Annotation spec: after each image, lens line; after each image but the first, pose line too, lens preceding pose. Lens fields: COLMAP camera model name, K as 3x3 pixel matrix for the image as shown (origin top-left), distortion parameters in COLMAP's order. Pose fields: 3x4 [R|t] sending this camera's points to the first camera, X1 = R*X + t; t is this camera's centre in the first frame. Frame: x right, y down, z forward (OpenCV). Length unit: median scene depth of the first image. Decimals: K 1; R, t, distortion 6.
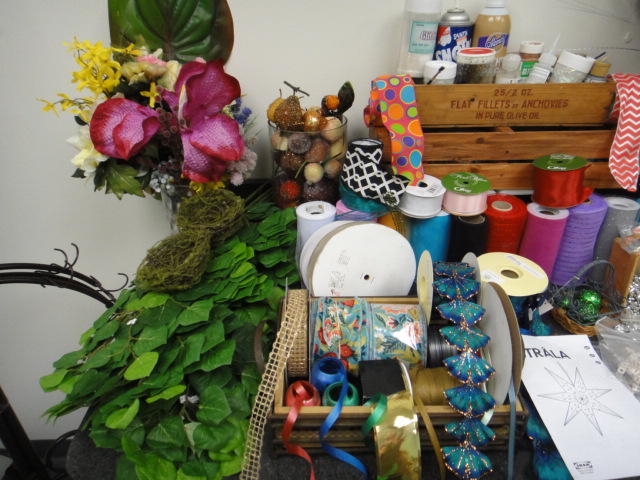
lens RADIAL K [[459.5, 0, 320.0], [0, 459.5, 240.0], [0, 0, 1]] dist [0.005304, 0.001742]
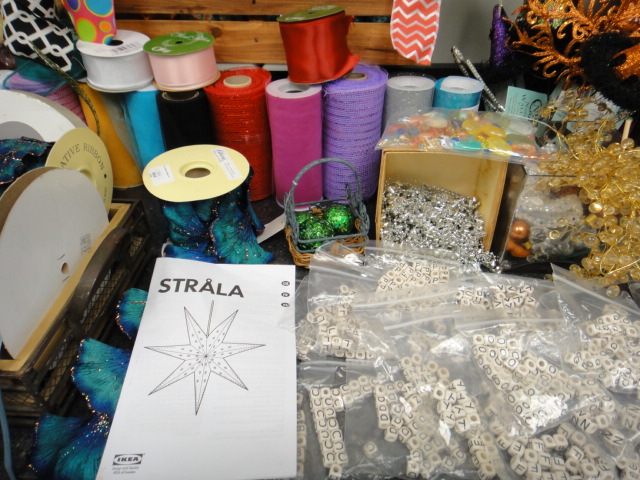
lens RADIAL K [[454.3, 0, 320.0], [0, 454.3, 240.0], [0, 0, 1]] dist [0.001913, 0.004993]
pose [[0.997703, 0.049230, -0.046540, 0.569980], [-0.043015, 0.991069, 0.126222, 0.072639], [0.052338, -0.123930, 0.990910, 0.300397]]
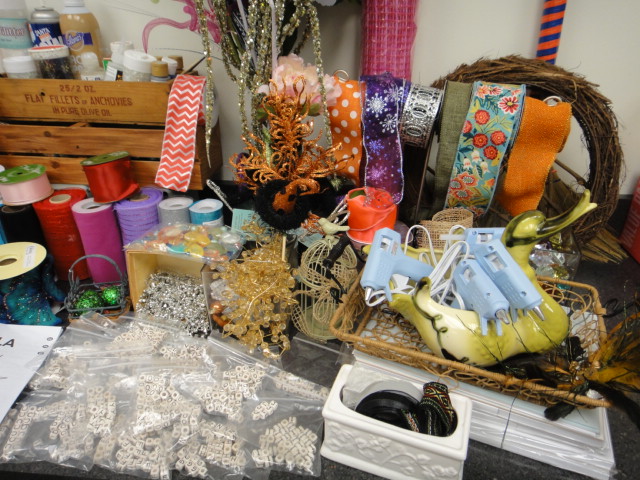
lens RADIAL K [[454.3, 0, 320.0], [0, 454.3, 240.0], [0, 0, 1]] dist [0.001913, 0.004993]
pose [[0.995100, 0.066164, -0.073471, 1.055254], [-0.068828, 0.997037, -0.034342, 0.012252], [0.070981, 0.039231, 0.996706, 0.045312]]
